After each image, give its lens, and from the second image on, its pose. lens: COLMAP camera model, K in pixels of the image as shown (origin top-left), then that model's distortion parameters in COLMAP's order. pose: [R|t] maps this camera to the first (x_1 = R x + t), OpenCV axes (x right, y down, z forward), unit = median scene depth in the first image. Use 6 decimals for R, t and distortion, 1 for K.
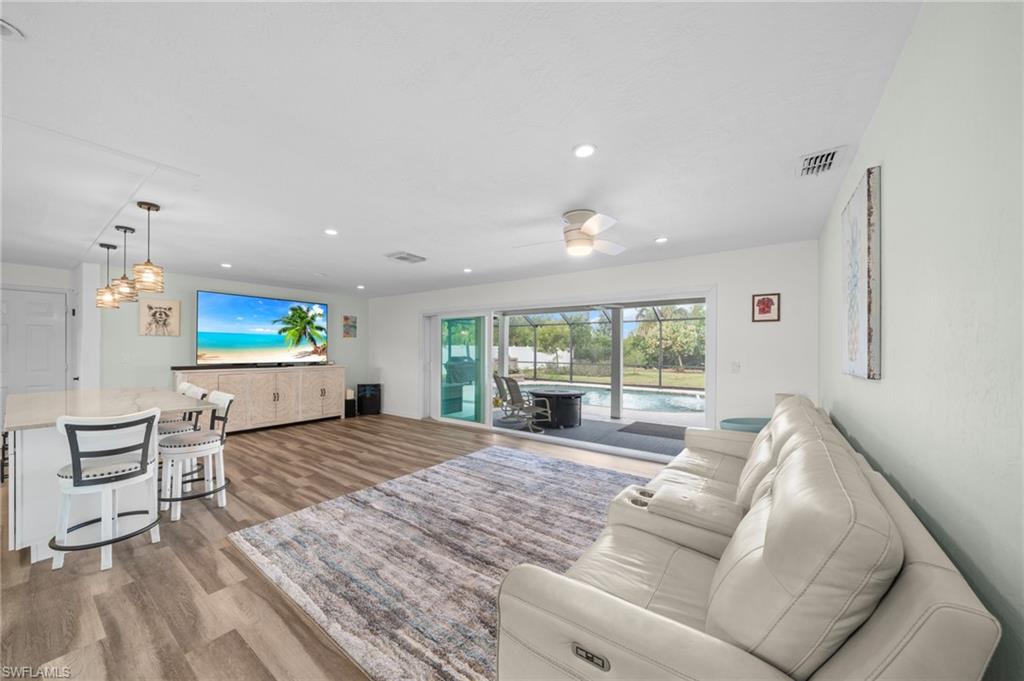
lens RADIAL K [[362.0, 0, 509.2], [0, 362.0, 347.3], [0, 0, 1]] dist [-0.000052, -0.000019]
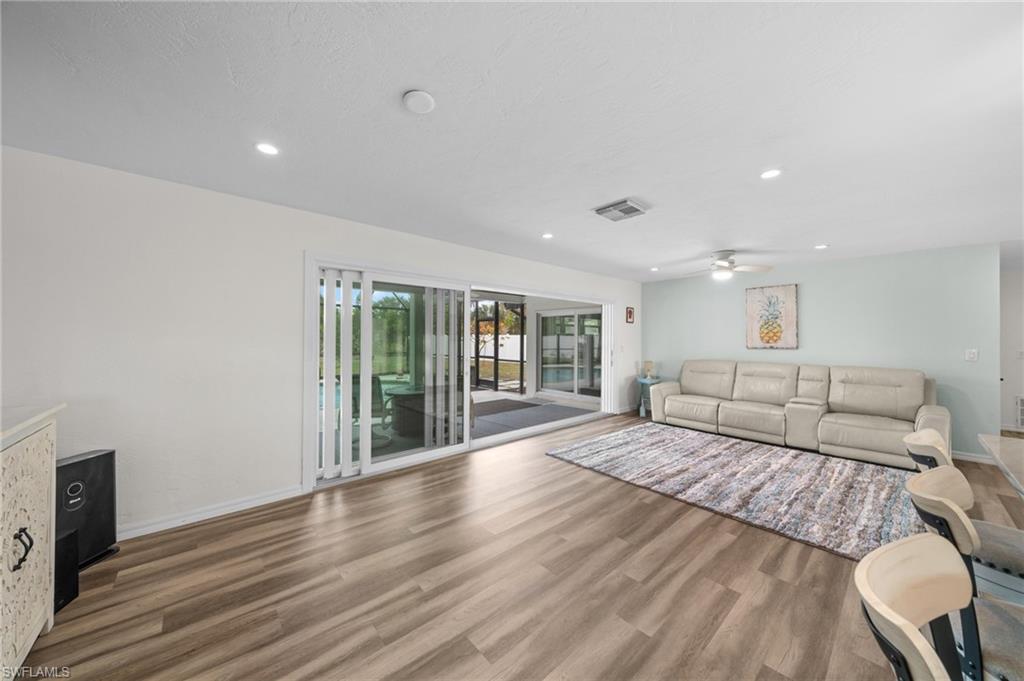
lens RADIAL K [[346.9, 0, 512.0], [0, 346.9, 340.5], [0, 0, 1]] dist [0.000489, 0.000047]
pose [[0.225097, -0.010977, 0.974274, -1.015074], [-0.006122, 0.999901, 0.012680, -0.001694], [-0.974317, -0.008818, 0.225008, 1.079771]]
